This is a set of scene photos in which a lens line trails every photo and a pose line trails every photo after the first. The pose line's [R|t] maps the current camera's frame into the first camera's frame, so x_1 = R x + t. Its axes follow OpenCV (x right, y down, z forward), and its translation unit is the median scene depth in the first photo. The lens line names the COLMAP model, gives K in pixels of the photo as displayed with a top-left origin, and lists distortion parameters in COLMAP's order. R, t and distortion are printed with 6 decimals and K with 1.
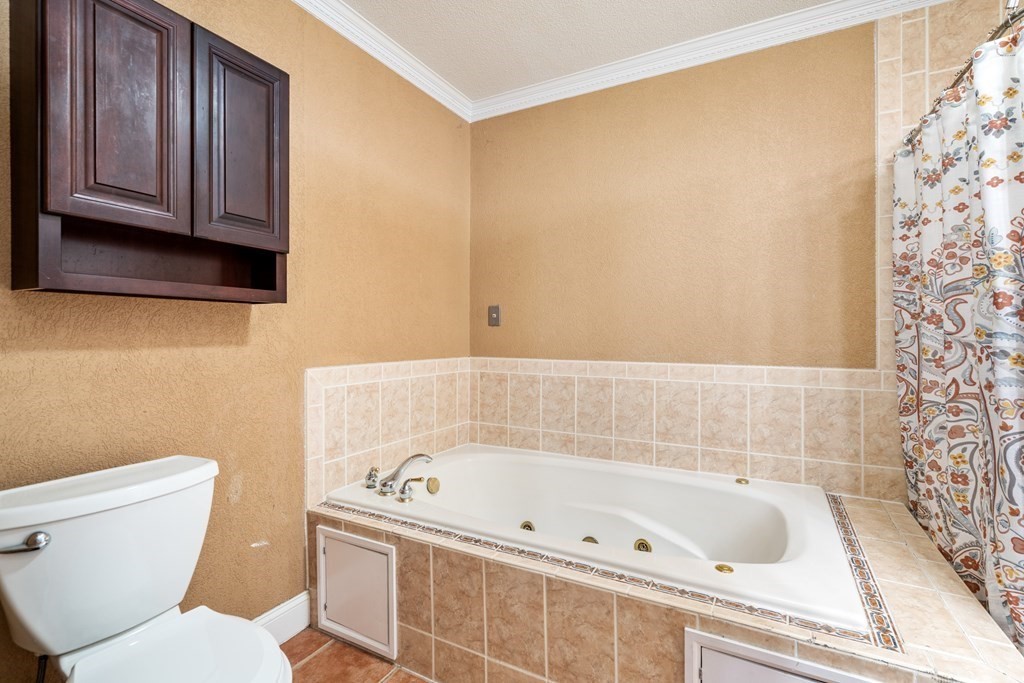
lens RADIAL K [[477.6, 0, 511.5], [0, 477.6, 337.5], [0, 0, 1]] dist [-0.002875, 0.002708]
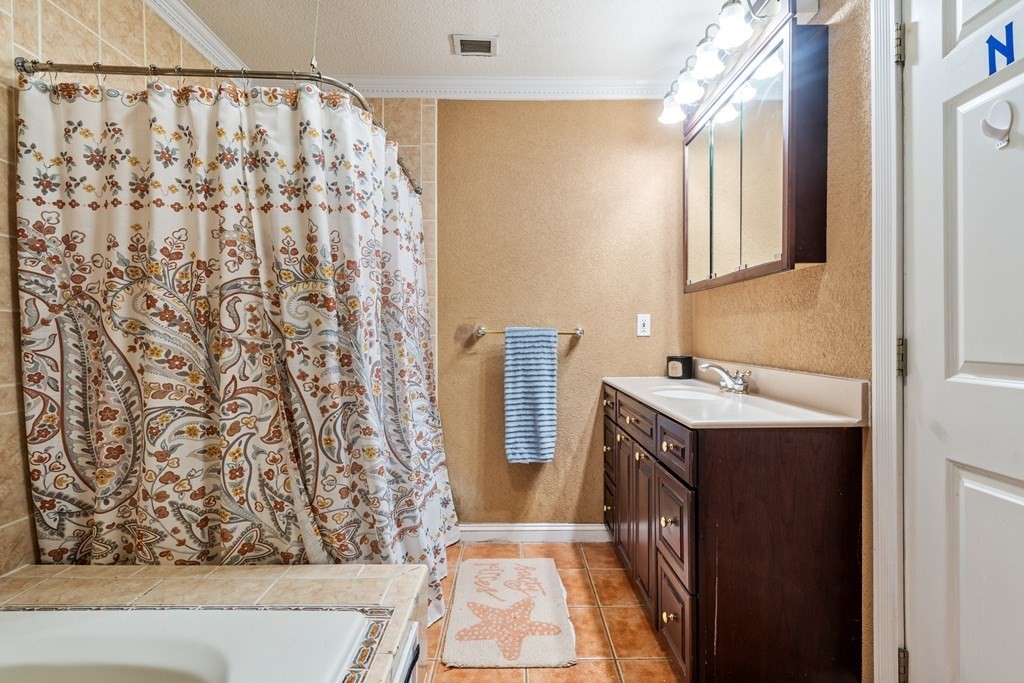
lens RADIAL K [[477.6, 0, 512.4], [0, 477.6, 339.8], [0, 0, 1]] dist [-0.002875, 0.002708]
pose [[-0.484663, -0.009414, 0.874650, -0.215473], [0.008074, 0.999851, 0.015235, -0.000353], [-0.874663, 0.014445, -0.484515, 0.875311]]
